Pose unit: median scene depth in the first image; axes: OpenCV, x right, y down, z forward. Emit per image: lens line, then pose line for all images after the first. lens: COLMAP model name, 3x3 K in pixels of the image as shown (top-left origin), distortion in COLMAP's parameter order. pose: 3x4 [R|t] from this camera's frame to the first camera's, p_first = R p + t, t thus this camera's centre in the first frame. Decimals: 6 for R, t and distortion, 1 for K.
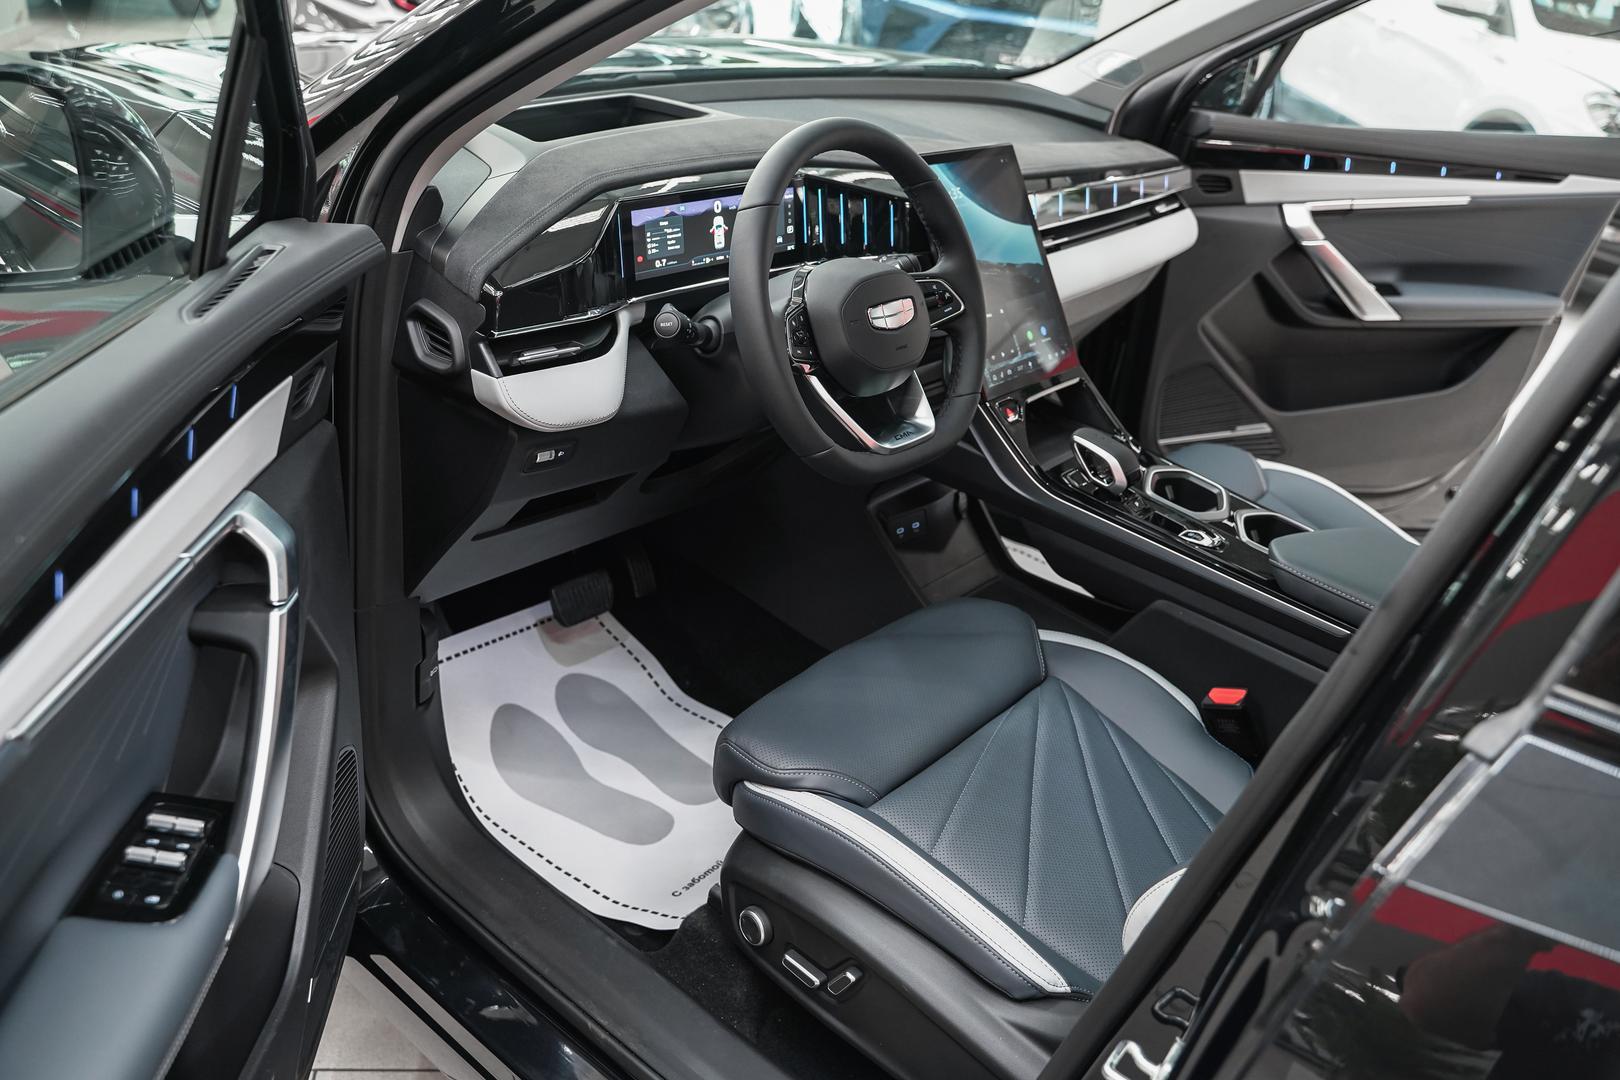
lens RADIAL K [[1339.7, 0, 805.1], [0, 1339.7, 527.5], [0, 0, 1]] dist [-0.120758, 0.105562]
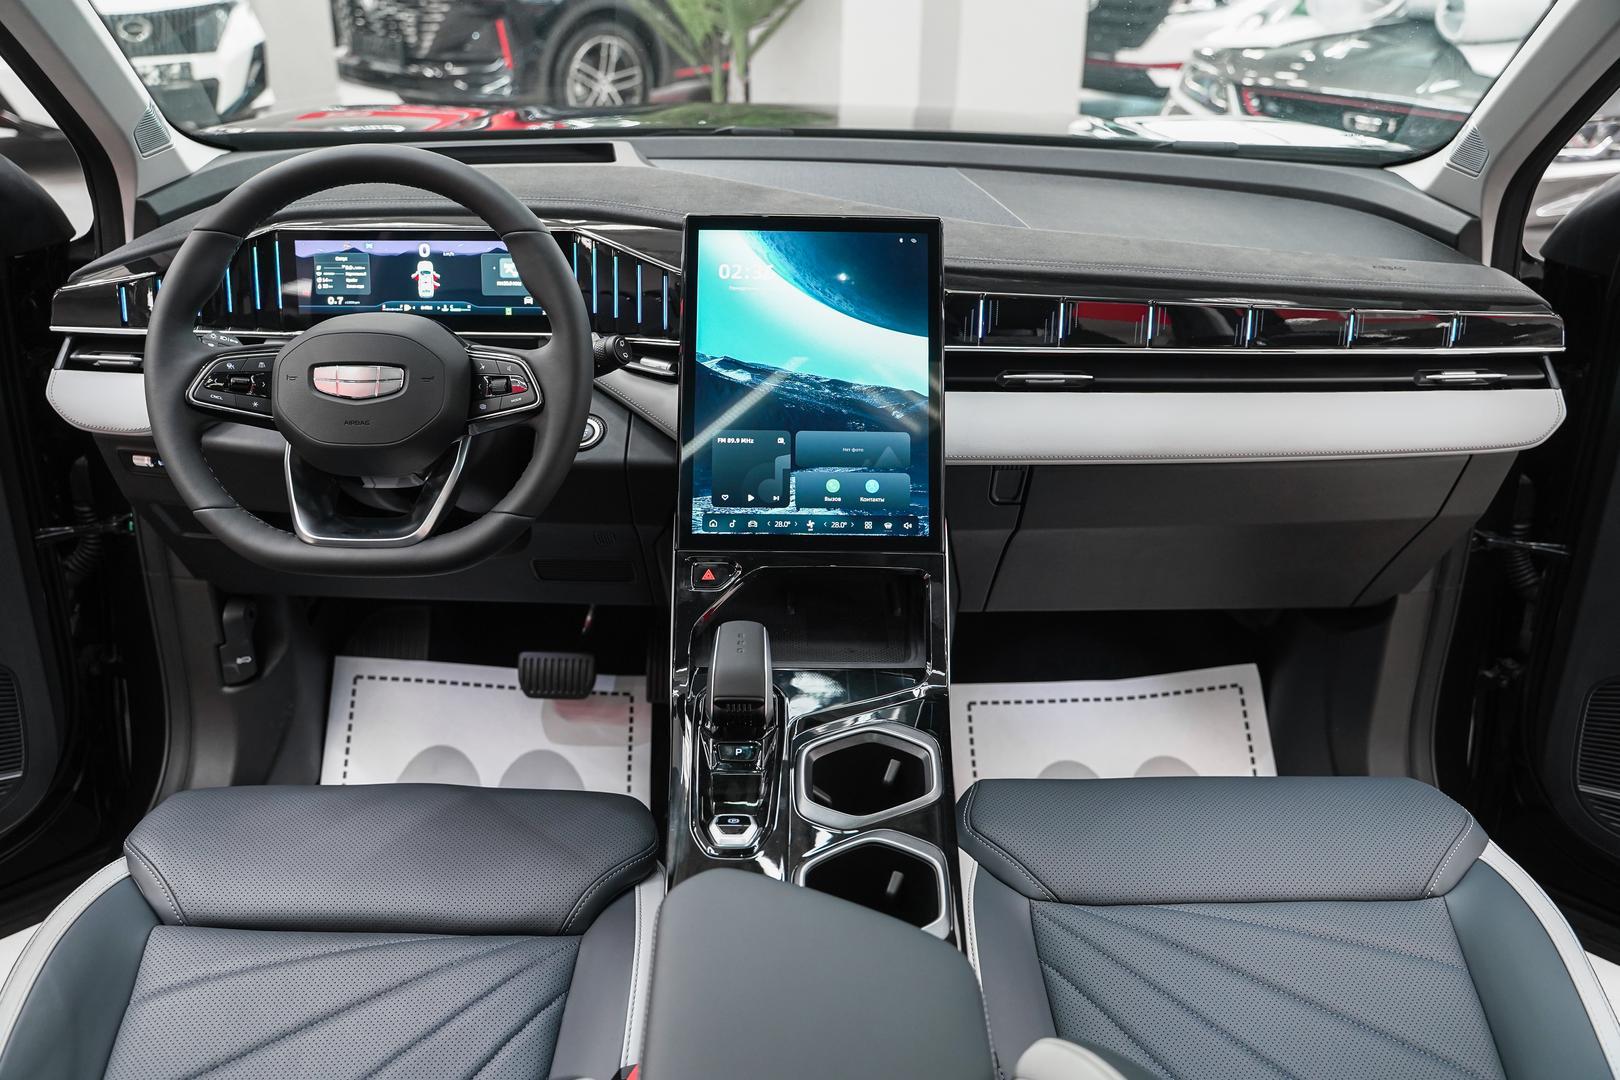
lens RADIAL K [[1339.7, 0, 805.1], [0, 1339.7, 527.5], [0, 0, 1]] dist [-0.120758, 0.105562]
pose [[0.640854, 0.222979, -0.734566, 0.648383], [-0.291017, 0.956028, 0.036314, -0.138928], [0.710363, 0.190499, 0.677565, 0.503579]]
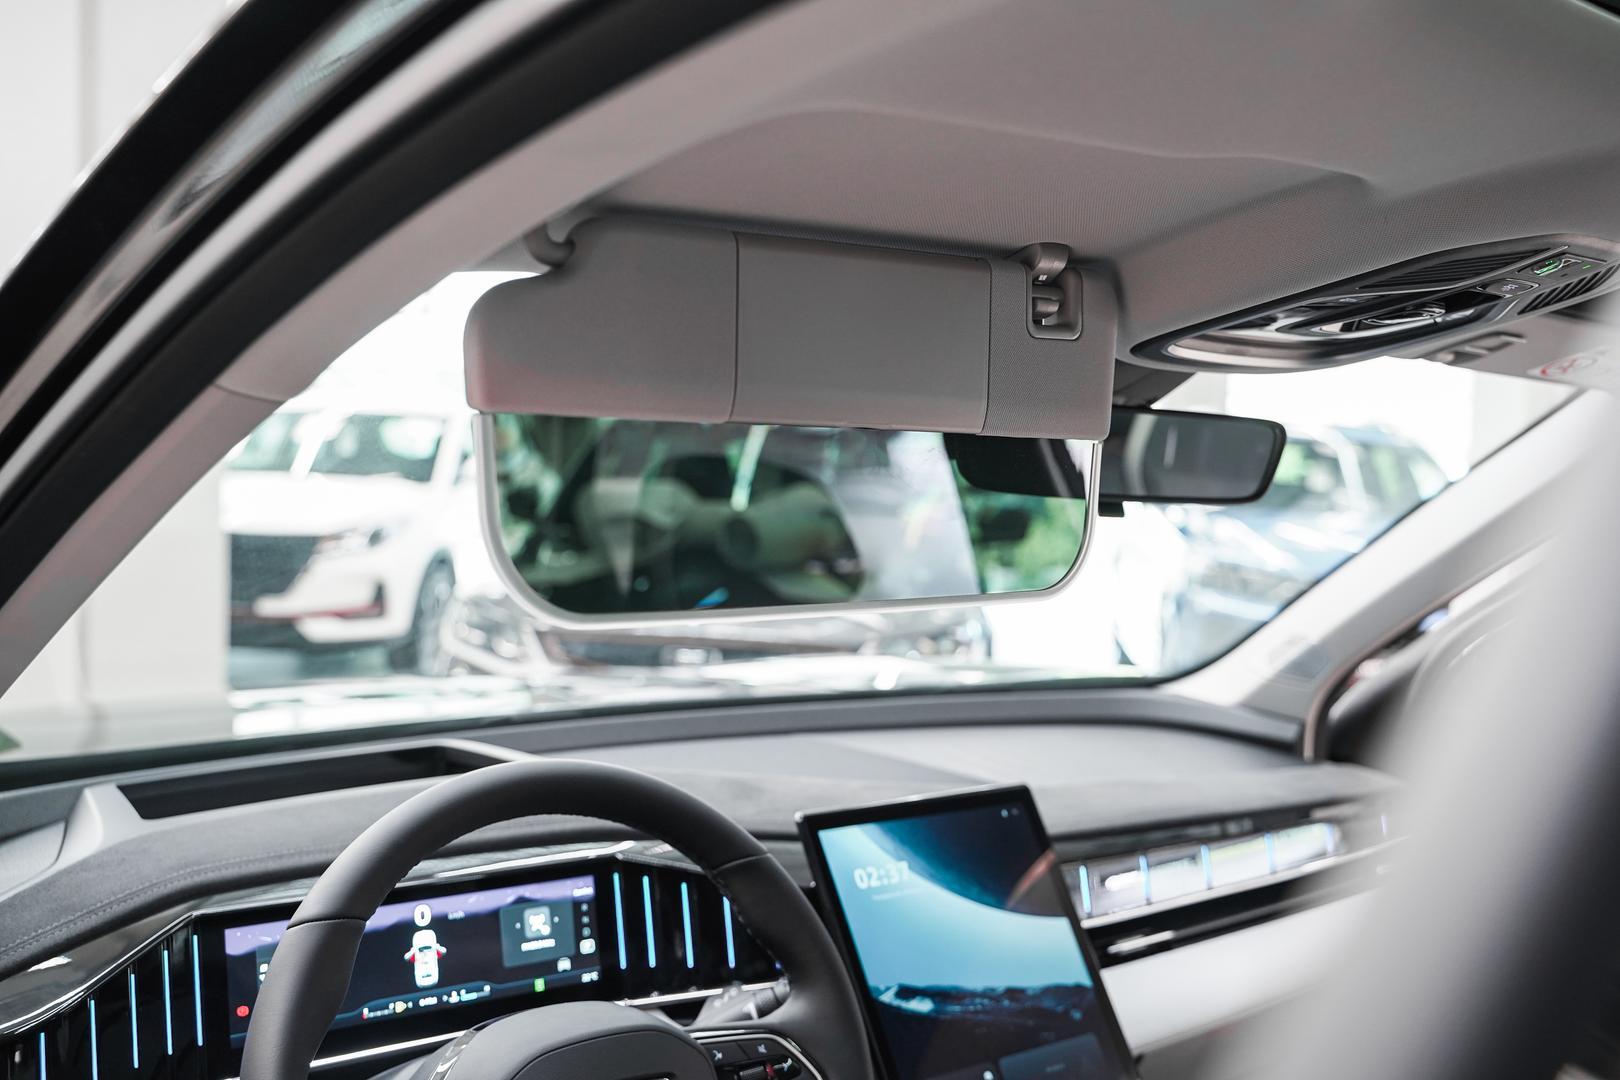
lens RADIAL K [[1615.4, 0, 810.0], [0, 1615.4, 540.0], [0, 0, 1]] dist [-0.020787, -0.012093]
pose [[0.970737, -0.086782, -0.223917, 0.232416], [-0.017707, 0.904018, -0.427128, -0.070026], [0.239491, 0.418594, 0.876027, 0.269407]]
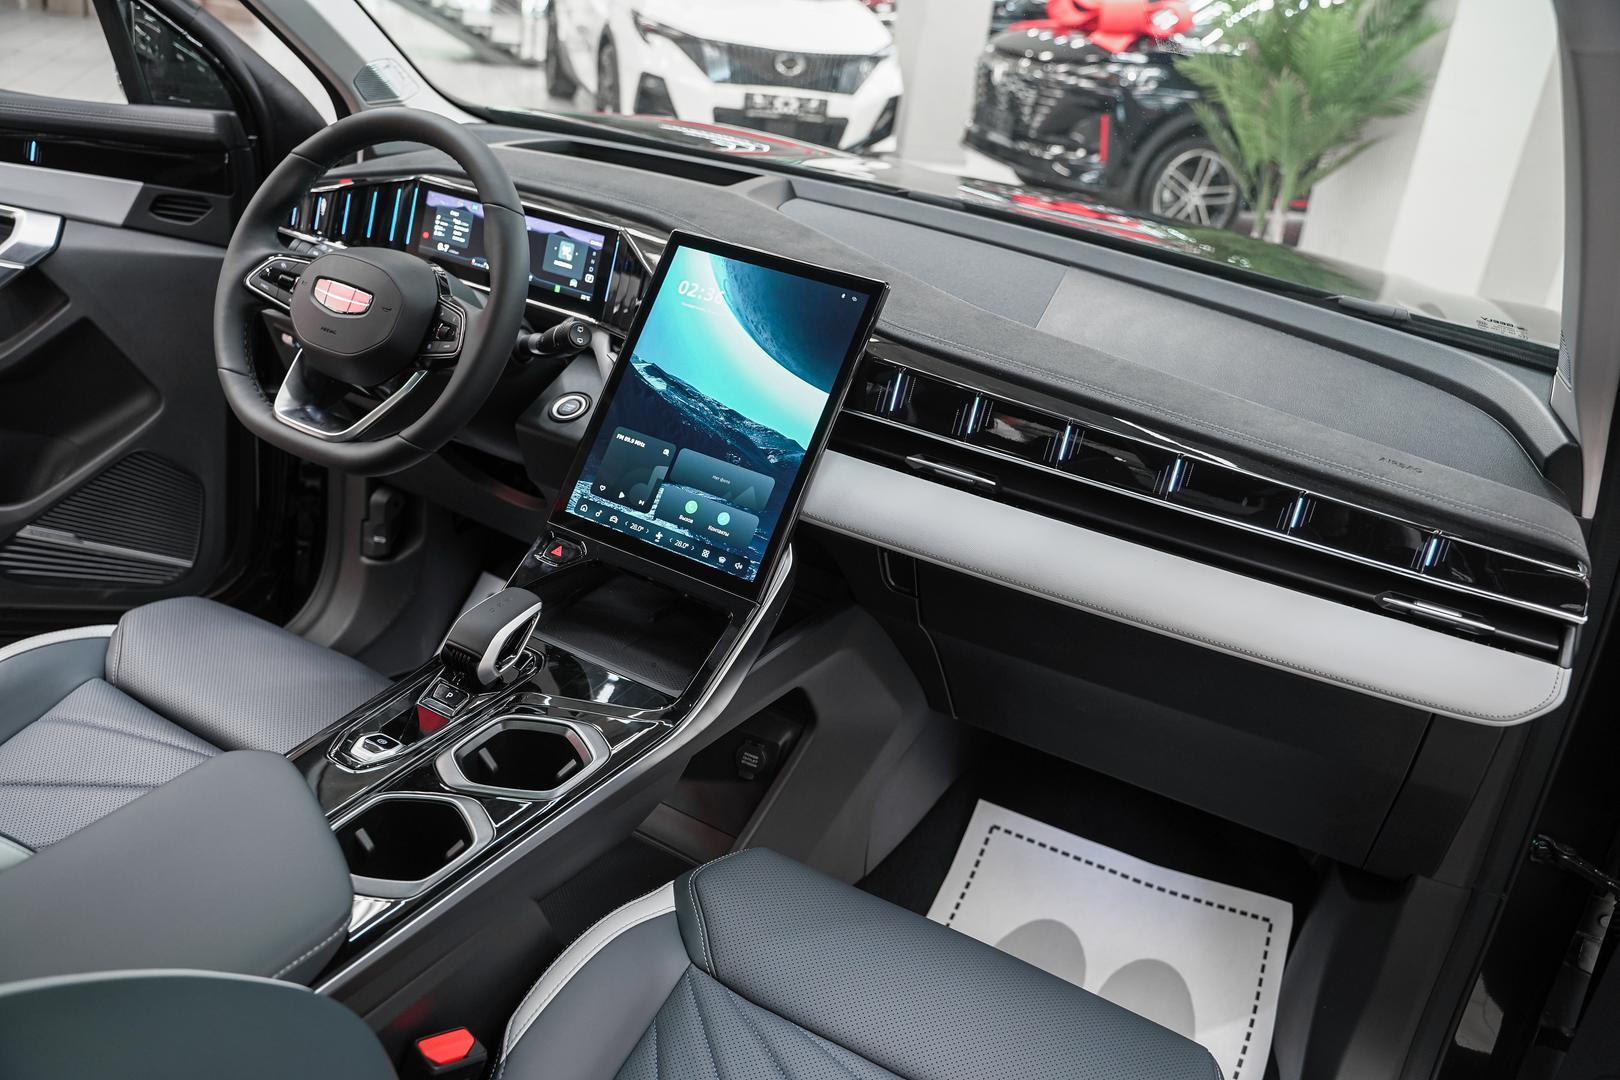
lens RADIAL K [[1314.5, 0, 811.9], [0, 1314.5, 532.0], [0, 0, 1]] dist [-0.121221, 0.102493]
pose [[0.191438, 0.306496, -0.932423, 0.801266], [-0.540284, 0.826017, 0.160593, -0.268628], [0.819418, 0.473029, 0.323725, 0.801721]]
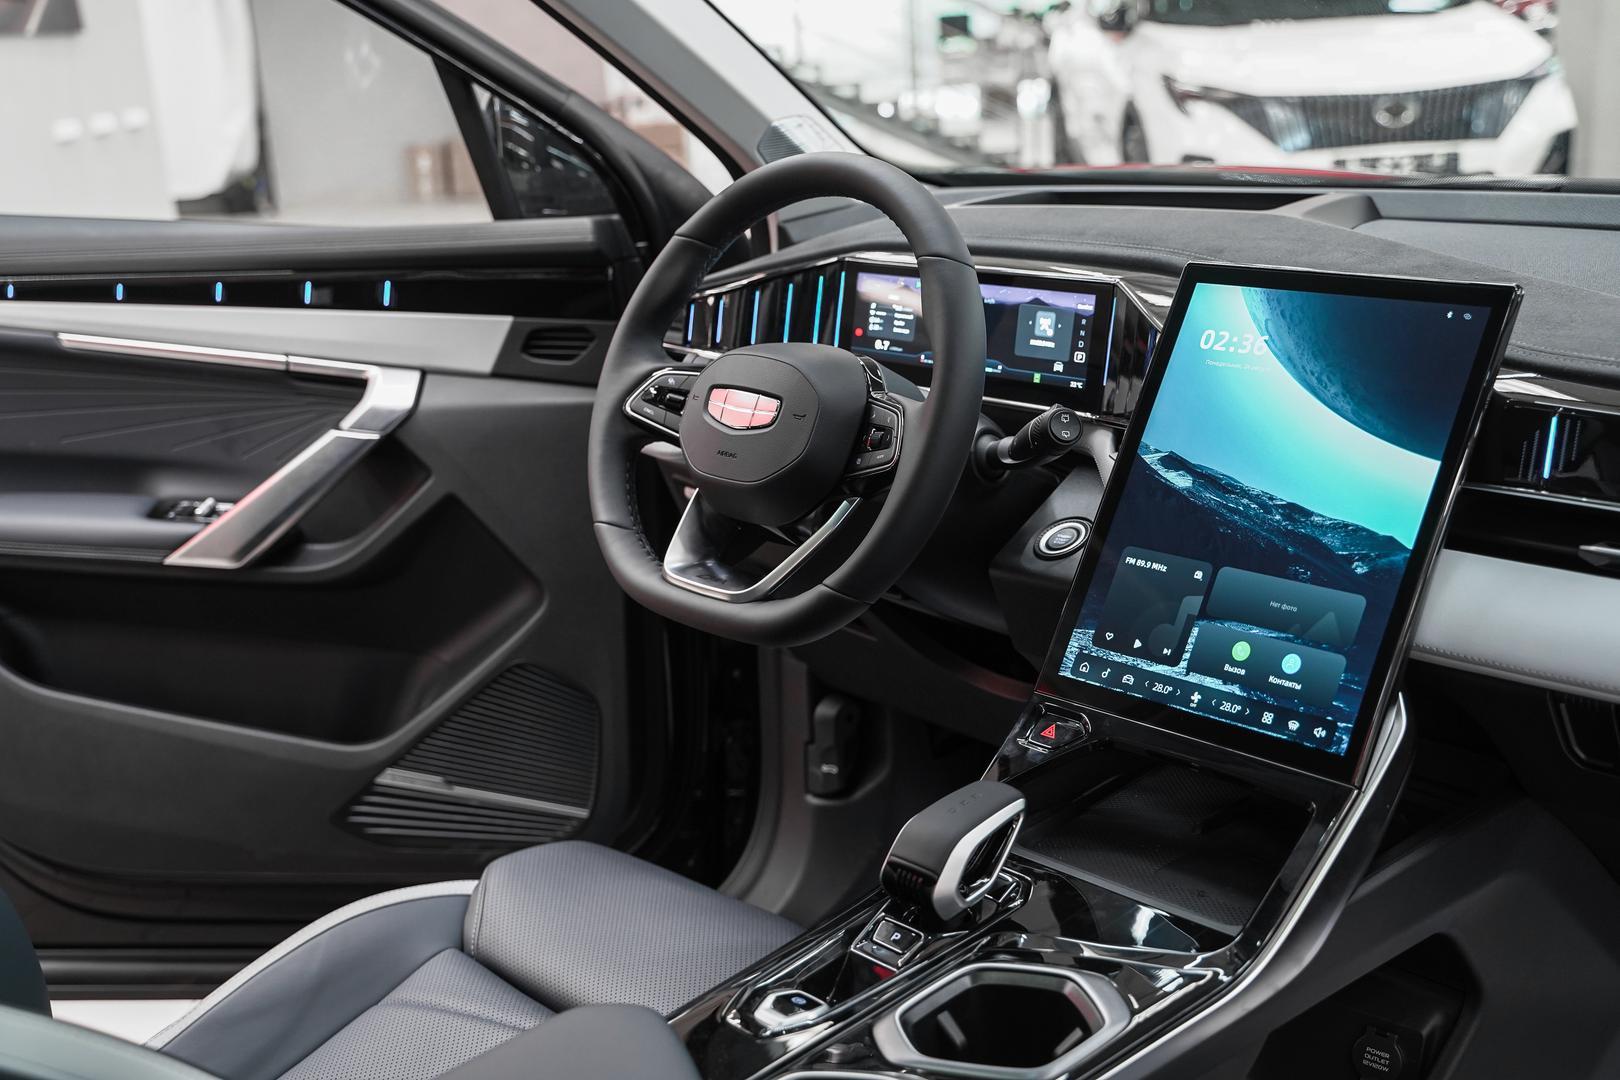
lens RADIAL K [[1842.6, 0, 811.9], [0, 1842.6, 503.4], [0, 0, 1]] dist [-0.001003, 0.031494]
pose [[-0.135829, 0.140265, -0.980753, 0.789107], [-0.418177, 0.889306, 0.185102, -0.238155], [0.898153, 0.435270, -0.062138, 0.847886]]
